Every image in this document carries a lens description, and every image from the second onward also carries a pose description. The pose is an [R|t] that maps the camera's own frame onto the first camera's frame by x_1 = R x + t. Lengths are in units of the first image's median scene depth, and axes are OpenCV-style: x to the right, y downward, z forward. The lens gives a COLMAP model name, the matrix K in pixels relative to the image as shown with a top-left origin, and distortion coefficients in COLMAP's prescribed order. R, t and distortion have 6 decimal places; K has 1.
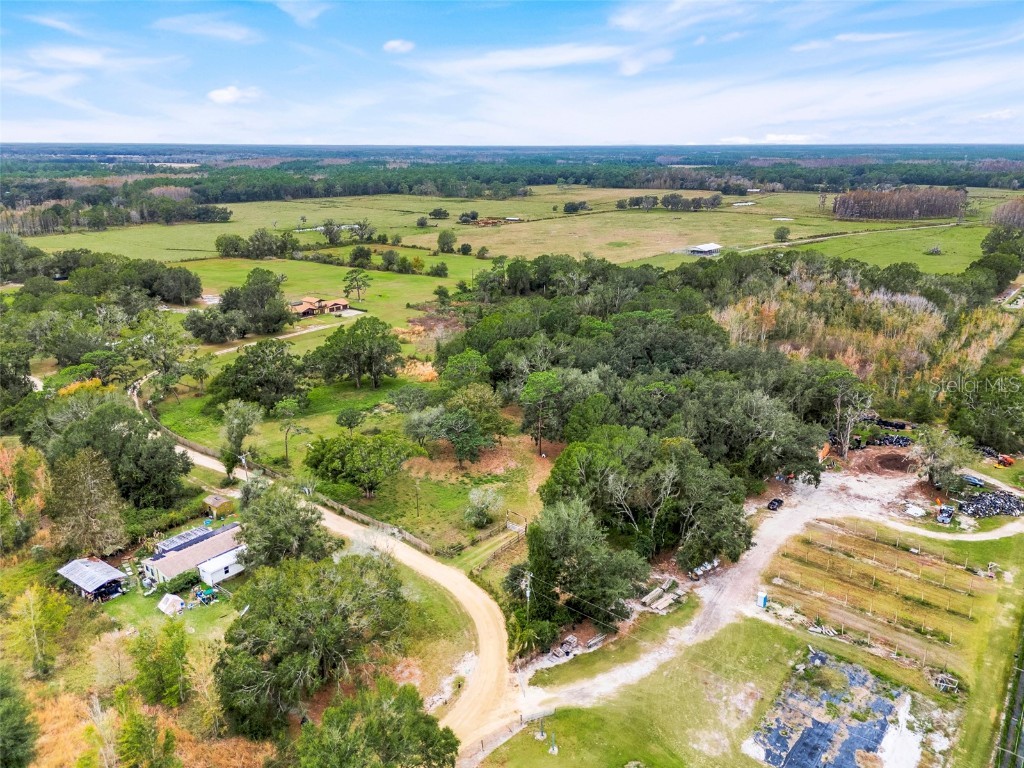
lens RADIAL K [[770.4, 0, 510.1], [0, 770.4, 384.8], [0, 0, 1]] dist [0.076846, -0.068197]
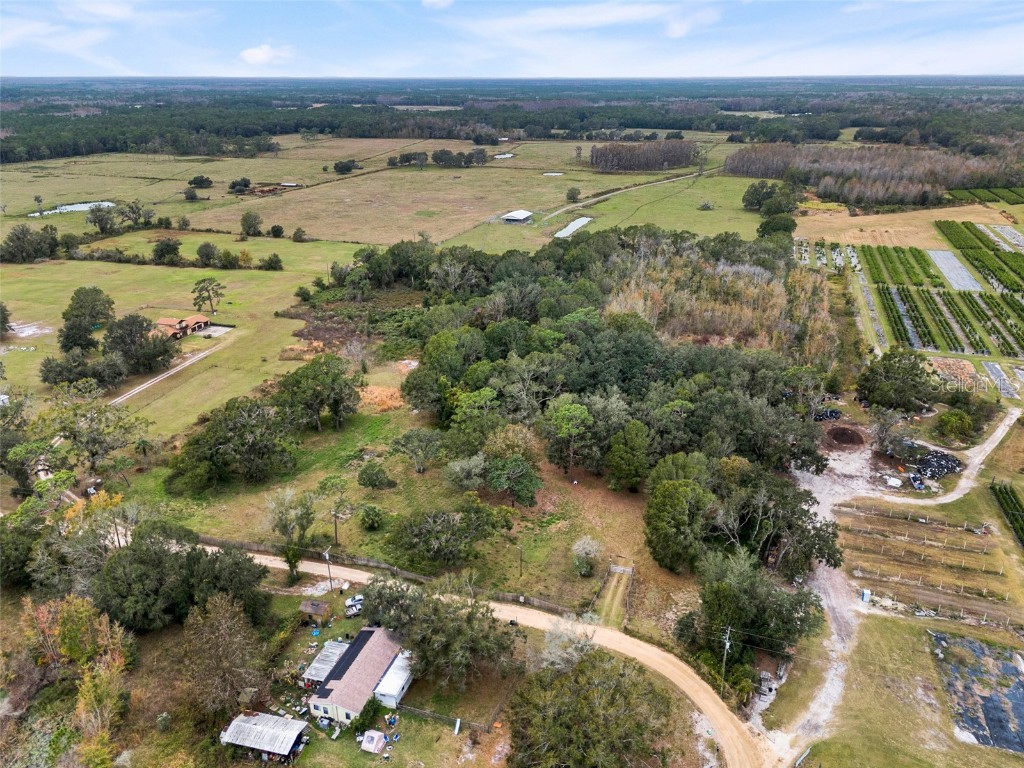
lens RADIAL K [[779.3, 0, 508.6], [0, 779.3, 383.1], [0, 0, 1]] dist [0.073649, -0.064399]
pose [[0.932890, -0.134952, 0.333923, -0.192787], [0.109584, 0.989545, 0.093768, -0.076869], [-0.343086, -0.050883, 0.937925, 0.027916]]
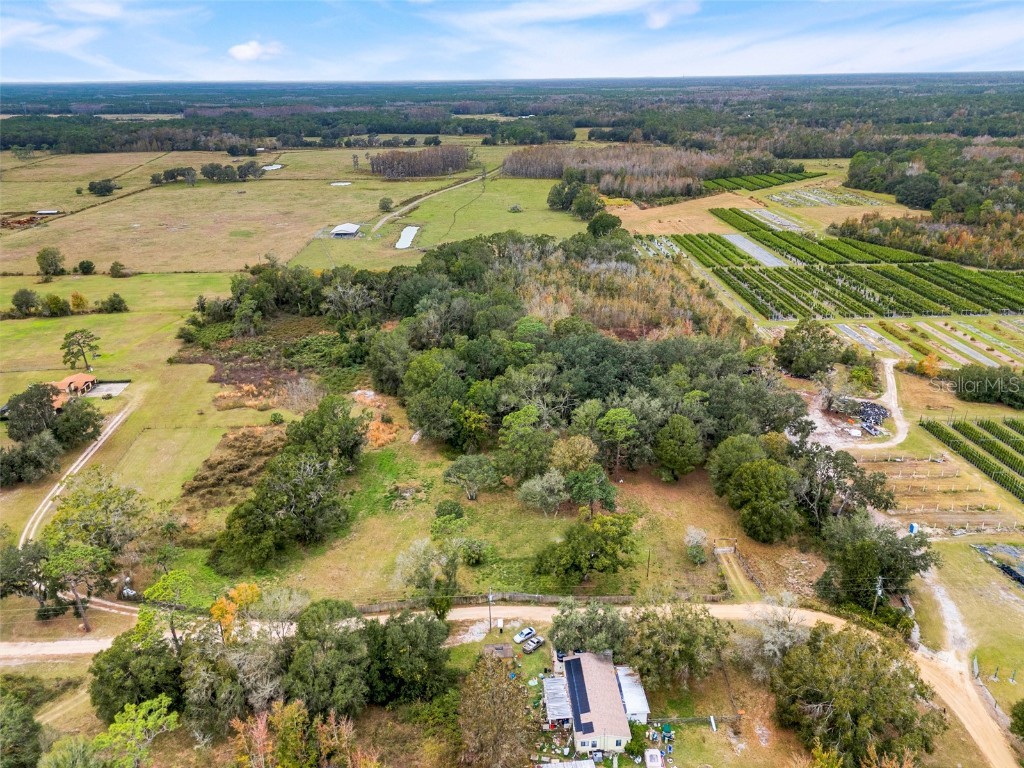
lens RADIAL K [[770.4, 0, 510.1], [0, 770.4, 384.8], [0, 0, 1]] dist [0.076846, -0.068197]
pose [[0.744346, -0.257316, 0.616229, -0.371195], [0.209693, 0.966170, 0.150150, -0.123781], [-0.634018, 0.017455, 0.773121, 0.128208]]
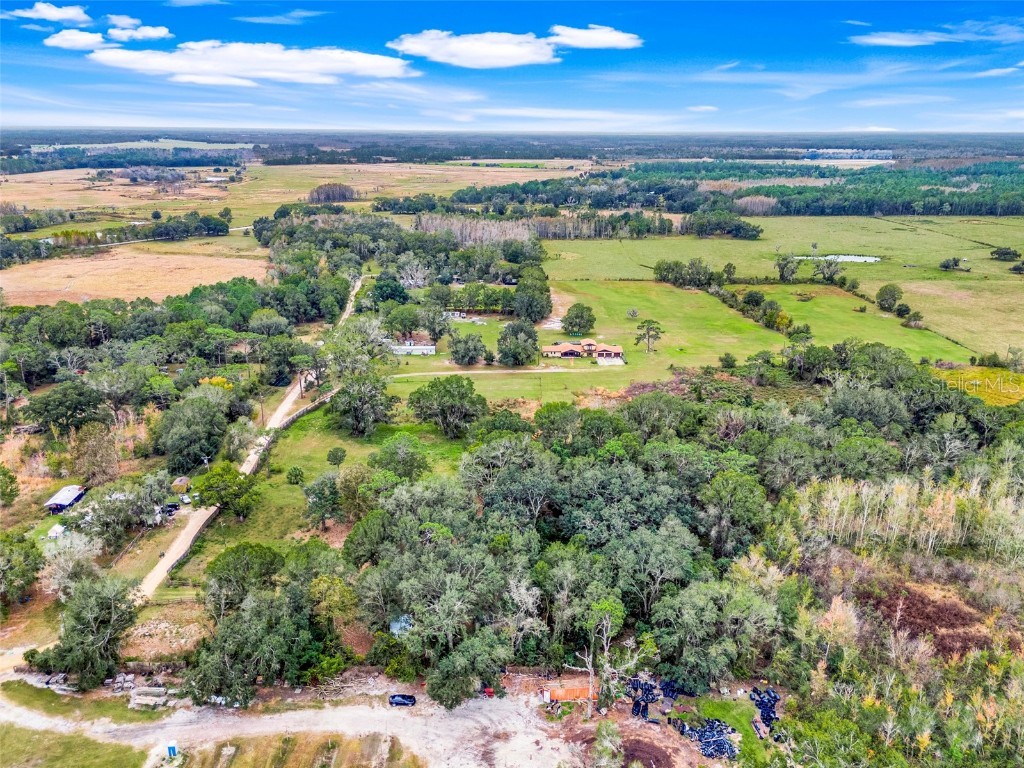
lens RADIAL K [[770.4, 0, 510.1], [0, 770.4, 384.8], [0, 0, 1]] dist [0.076846, -0.068197]
pose [[0.624802, 0.245774, -0.741092, 0.447483], [-0.232372, 0.964688, 0.124018, -0.149980], [0.745403, 0.094722, 0.659850, 0.215335]]
